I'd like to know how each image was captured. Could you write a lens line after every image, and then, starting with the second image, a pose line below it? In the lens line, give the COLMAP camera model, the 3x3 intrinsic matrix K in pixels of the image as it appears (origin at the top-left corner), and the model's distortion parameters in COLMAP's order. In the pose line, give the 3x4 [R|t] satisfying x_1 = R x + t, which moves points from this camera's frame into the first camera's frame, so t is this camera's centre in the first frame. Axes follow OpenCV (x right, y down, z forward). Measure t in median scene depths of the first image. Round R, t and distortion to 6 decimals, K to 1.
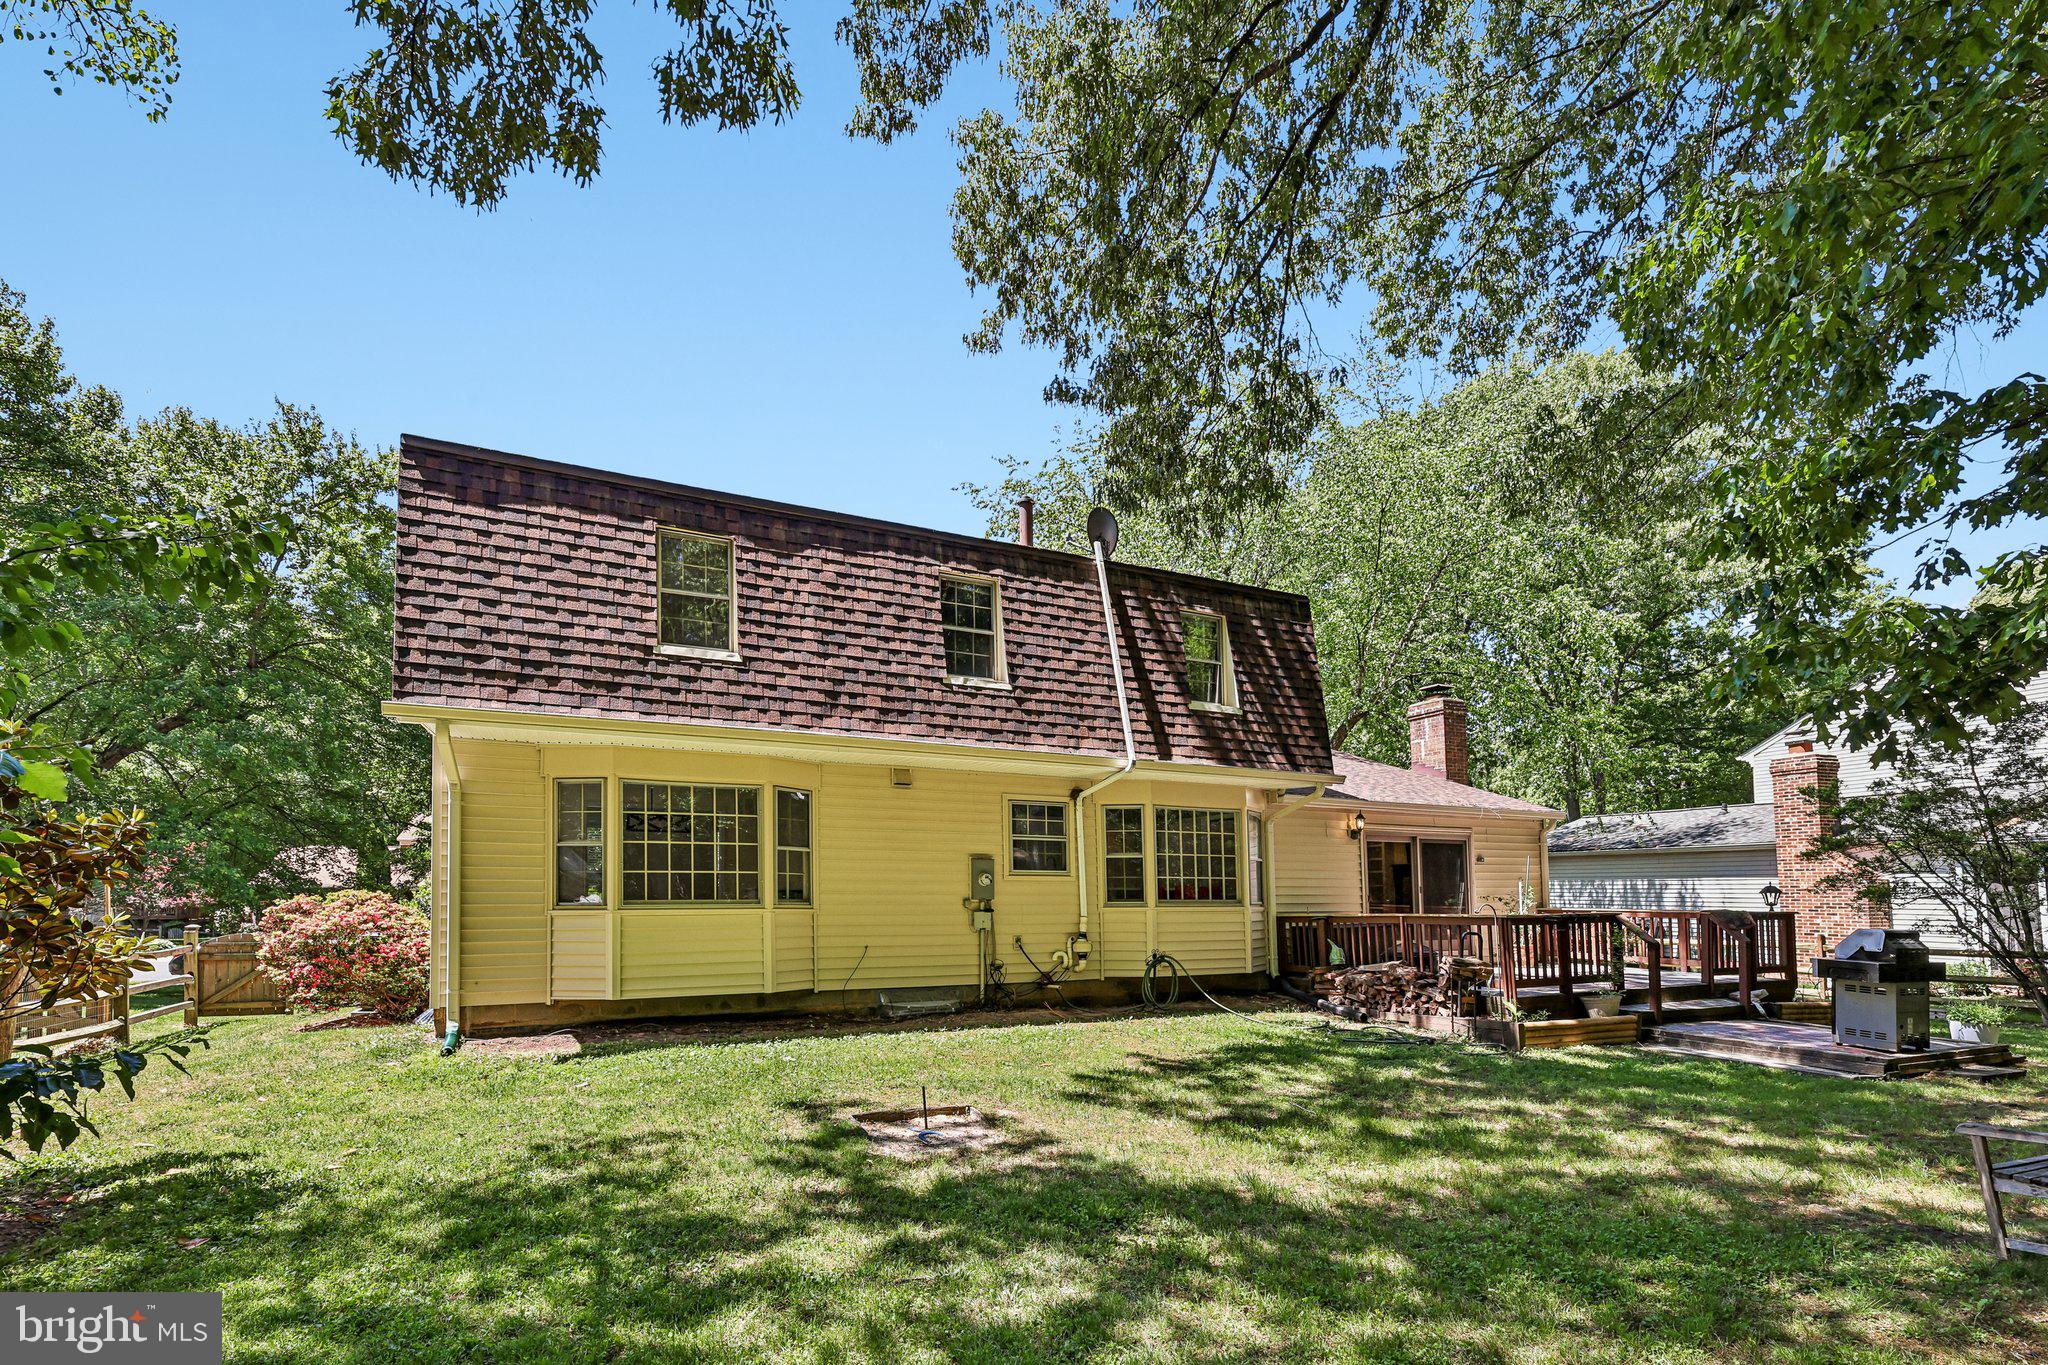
lens RADIAL K [[952.3, 0, 996.0], [0, 952.3, 817.4], [0, 0, 1]] dist [-0.004936, -0.000210]
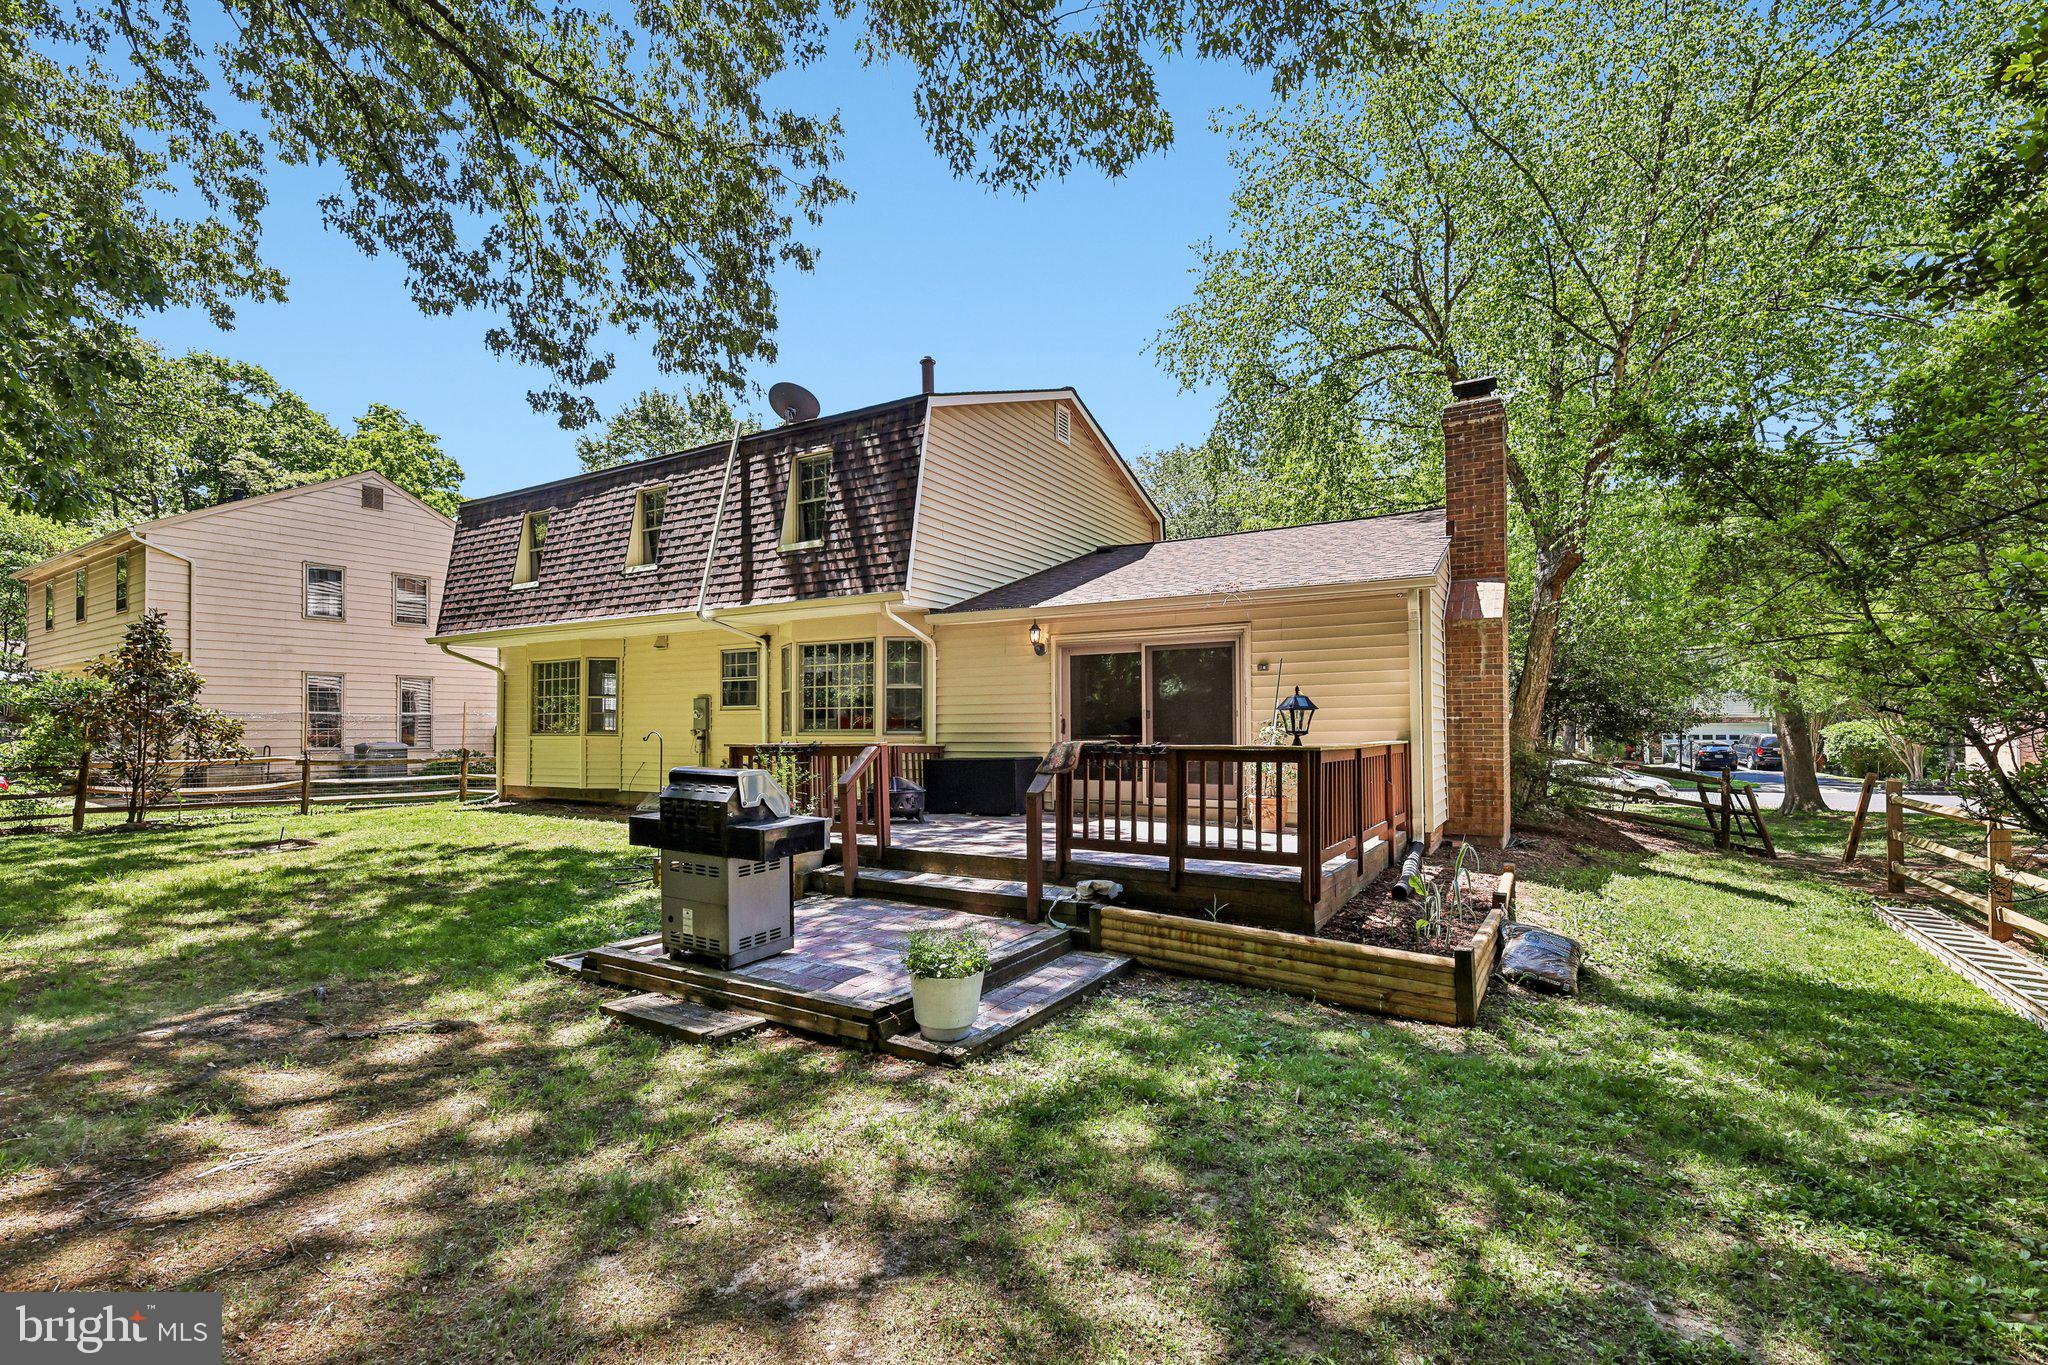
lens RADIAL K [[857.2, 0, 1006.1], [0, 857.2, 707.2], [0, 0, 1]] dist [-0.010545, 0.000192]
pose [[0.578161, -0.023919, -0.815572, 1.284925], [0.072957, 0.997082, 0.022477, 0.065754], [0.812655, -0.072497, 0.578219, 0.717315]]
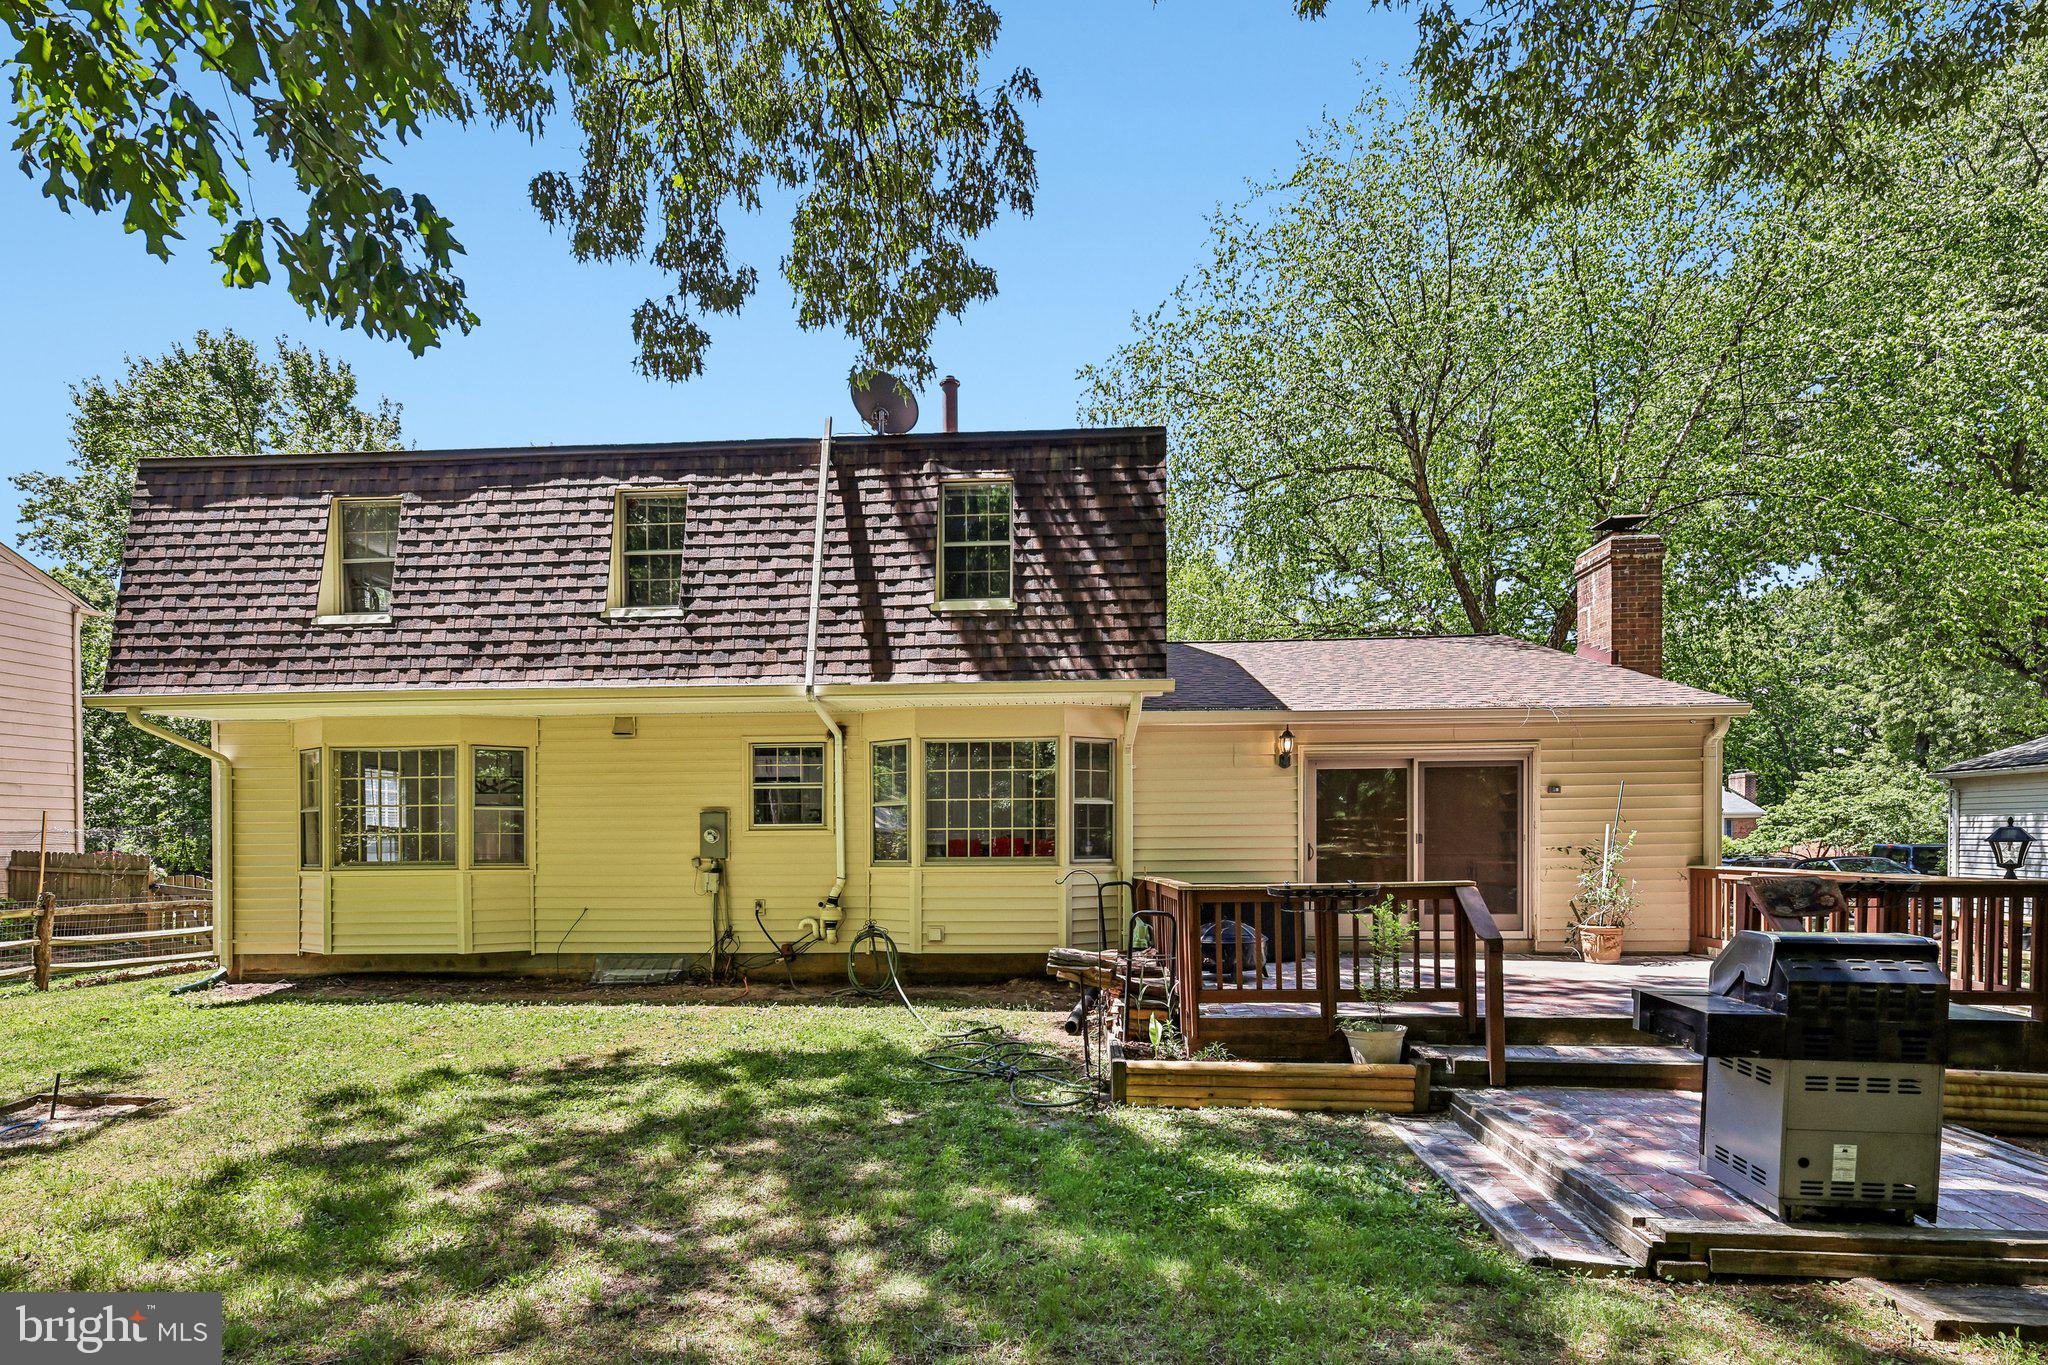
lens RADIAL K [[969.3, 0, 1023.7], [0, 969.3, 827.5], [0, 0, 1]] dist [0.006653, -0.002442]
pose [[0.871735, -0.016532, -0.489698, 0.729933], [0.048776, 0.997394, 0.053157, 0.025433], [0.487544, -0.070225, 0.870270, 0.387169]]
